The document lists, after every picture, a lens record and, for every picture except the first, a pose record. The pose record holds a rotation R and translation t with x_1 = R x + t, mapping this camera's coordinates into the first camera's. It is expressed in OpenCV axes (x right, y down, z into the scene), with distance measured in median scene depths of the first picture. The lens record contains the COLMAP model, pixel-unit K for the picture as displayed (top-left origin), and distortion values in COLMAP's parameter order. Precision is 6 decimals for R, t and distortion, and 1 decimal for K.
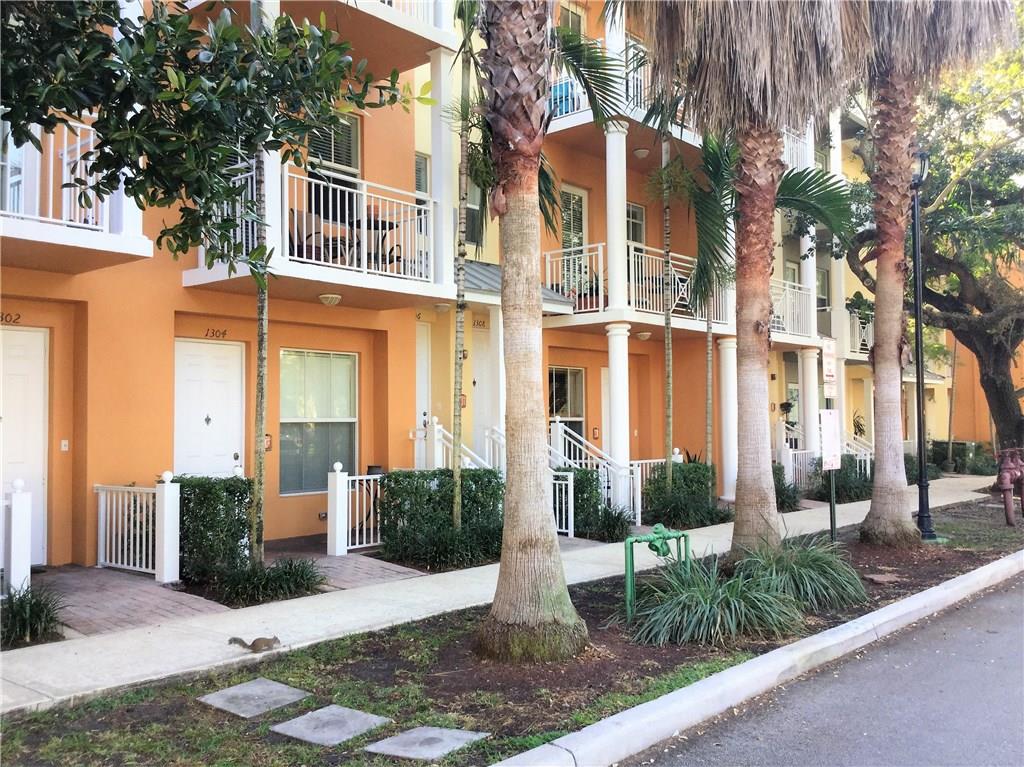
lens RADIAL K [[930.7, 0, 512.0], [0, 930.7, 383.5], [0, 0, 1]] dist [0.139522, -0.260644]
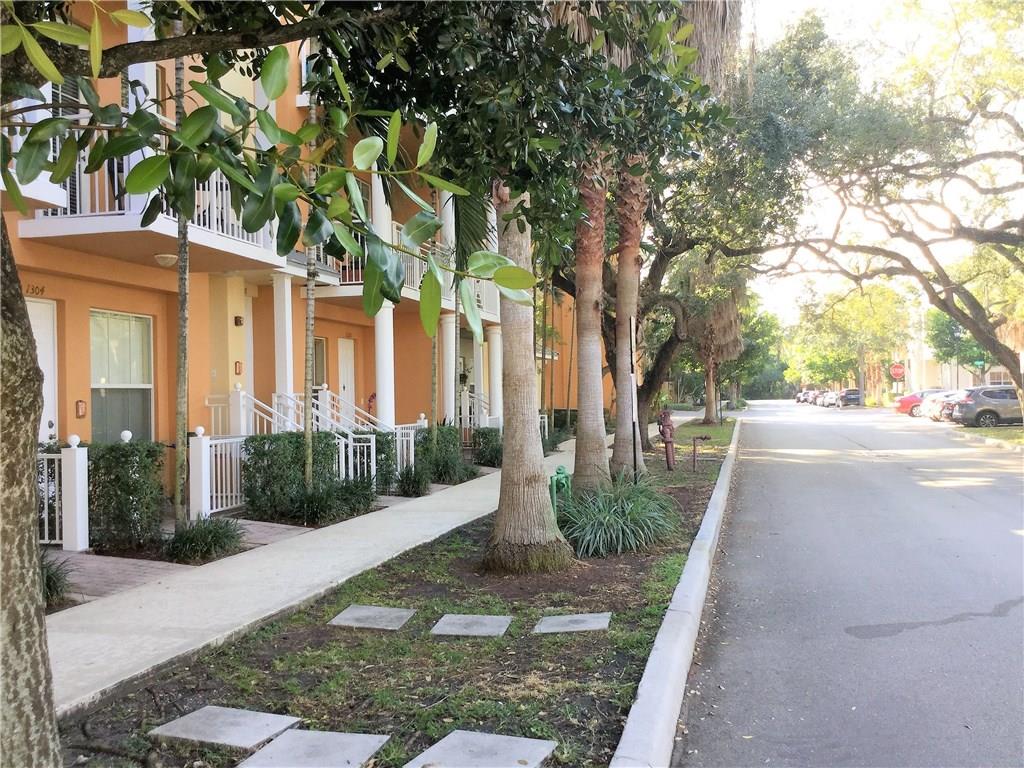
lens RADIAL K [[942.6, 0, 512.0], [0, 942.6, 384.0], [0, 0, 1]] dist [0.078477, 0.004030]
pose [[0.897611, -0.000986, 0.440788, -0.290761], [-0.010323, 0.999676, 0.023257, 0.010997], [-0.440668, -0.025425, 0.897310, -0.042508]]
